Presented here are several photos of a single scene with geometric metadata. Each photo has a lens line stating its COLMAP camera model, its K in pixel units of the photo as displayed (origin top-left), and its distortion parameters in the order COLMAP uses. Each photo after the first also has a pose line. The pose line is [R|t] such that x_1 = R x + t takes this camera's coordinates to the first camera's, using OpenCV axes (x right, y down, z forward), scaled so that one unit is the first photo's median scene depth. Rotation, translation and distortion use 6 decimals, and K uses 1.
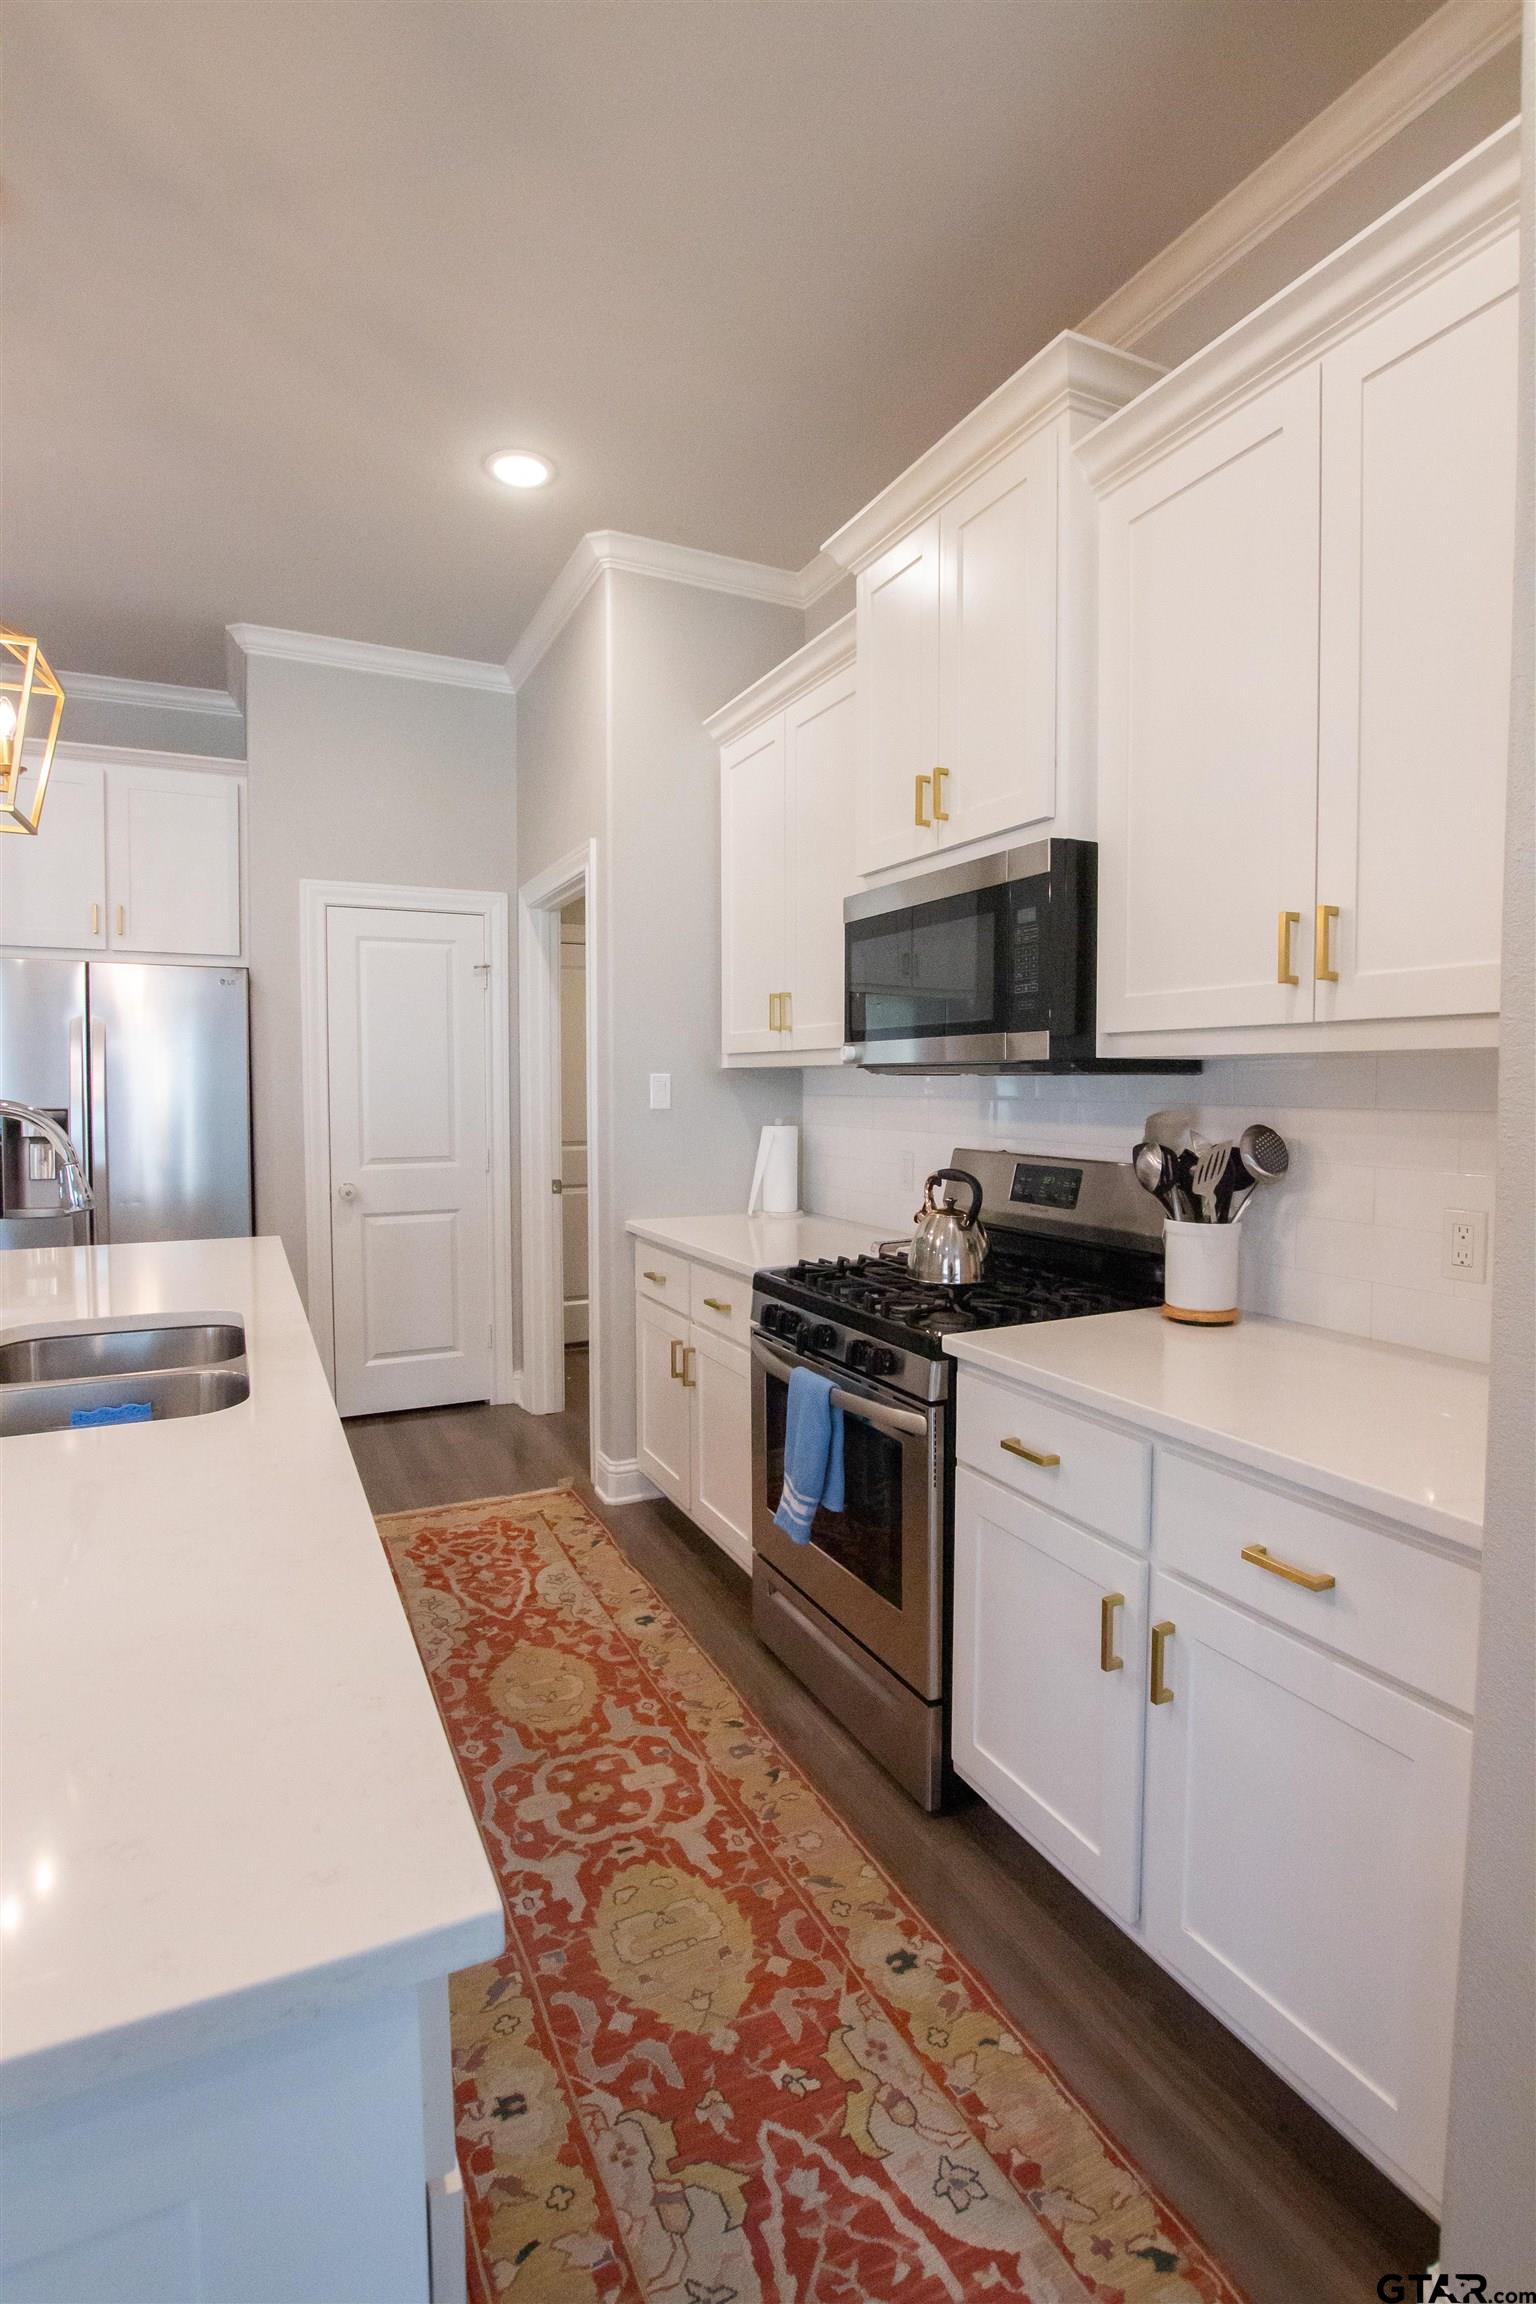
lens RADIAL K [[1096.3, 0, 768.0], [0, 1096.3, 1136.8], [0, 0, 1]] dist [-0.032951, 0.003087]
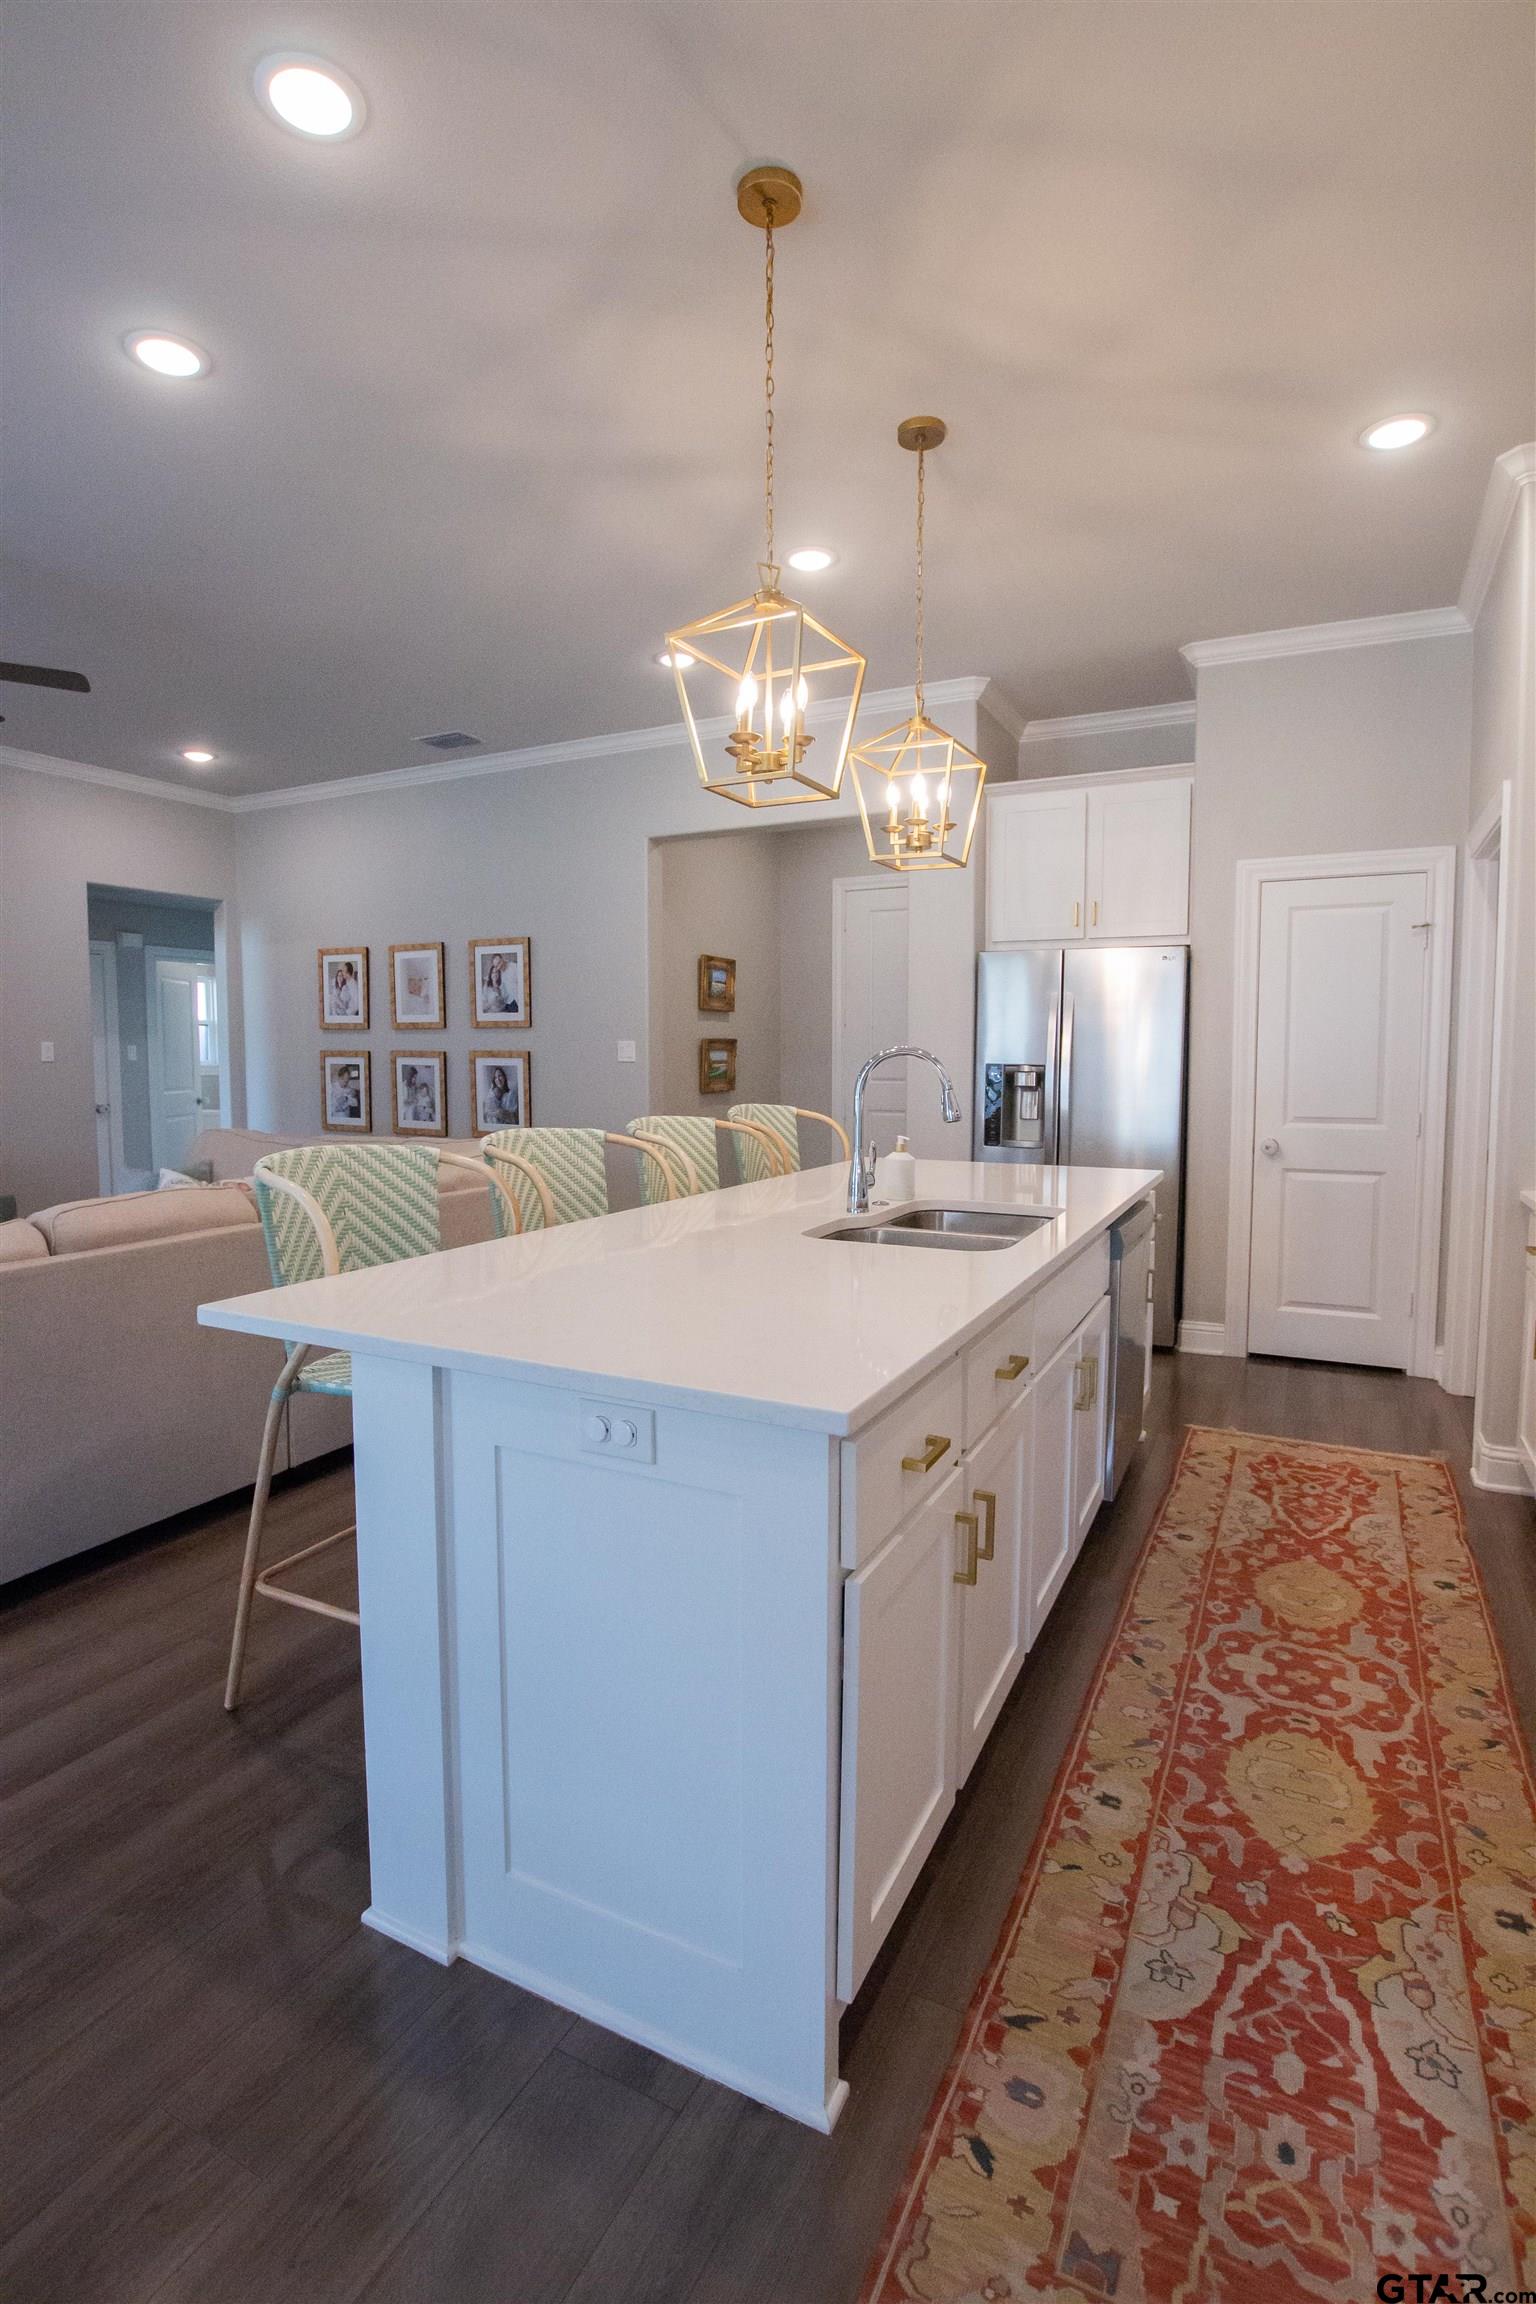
lens RADIAL K [[1096.3, 0, 772.5], [0, 1096.3, 1149.0], [0, 0, 1]] dist [-0.032951, 0.003087]
pose [[0.611773, 0.069267, -0.787995, 0.336873], [-0.040685, 0.997596, 0.056104, 0.026007], [0.789987, -0.002263, 0.613120, -0.103470]]
